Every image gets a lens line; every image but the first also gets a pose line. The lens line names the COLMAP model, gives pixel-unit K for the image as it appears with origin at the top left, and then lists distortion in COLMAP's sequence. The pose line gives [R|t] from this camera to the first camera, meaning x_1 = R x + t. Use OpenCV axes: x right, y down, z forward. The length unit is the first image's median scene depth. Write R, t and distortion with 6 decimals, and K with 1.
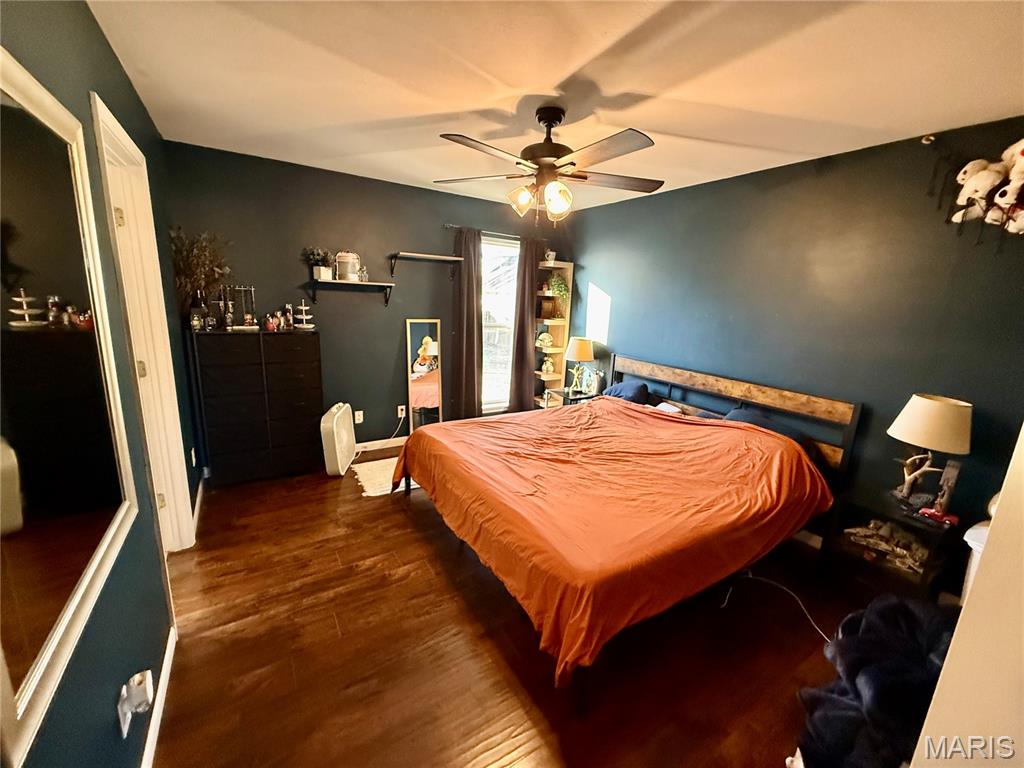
lens RADIAL K [[408.1, 0, 510.3], [0, 408.1, 384.0], [0, 0, 1]] dist [0.000192, 0.000438]
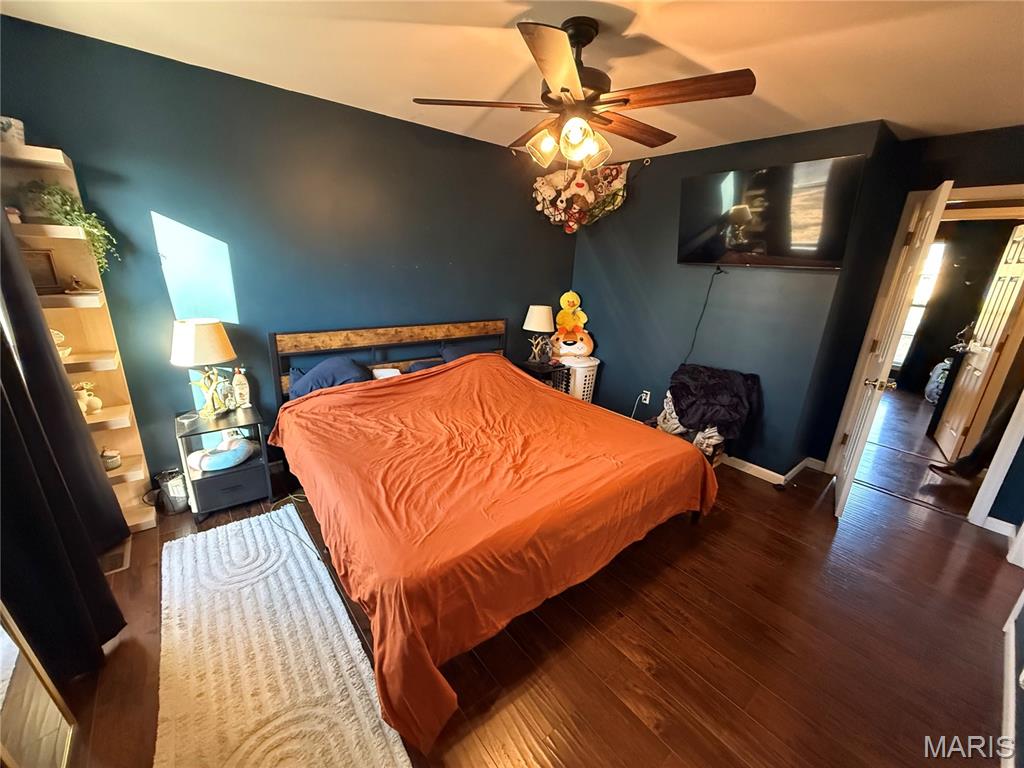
lens RADIAL K [[408.1, 0, 512.1], [0, 408.1, 384.4], [0, 0, 1]] dist [0.000192, 0.000438]
pose [[-0.120313, -0.341429, 0.932175, -0.577073], [0.160264, 0.919999, 0.357654, -0.225654], [-0.979714, 0.192424, -0.055969, 0.884456]]
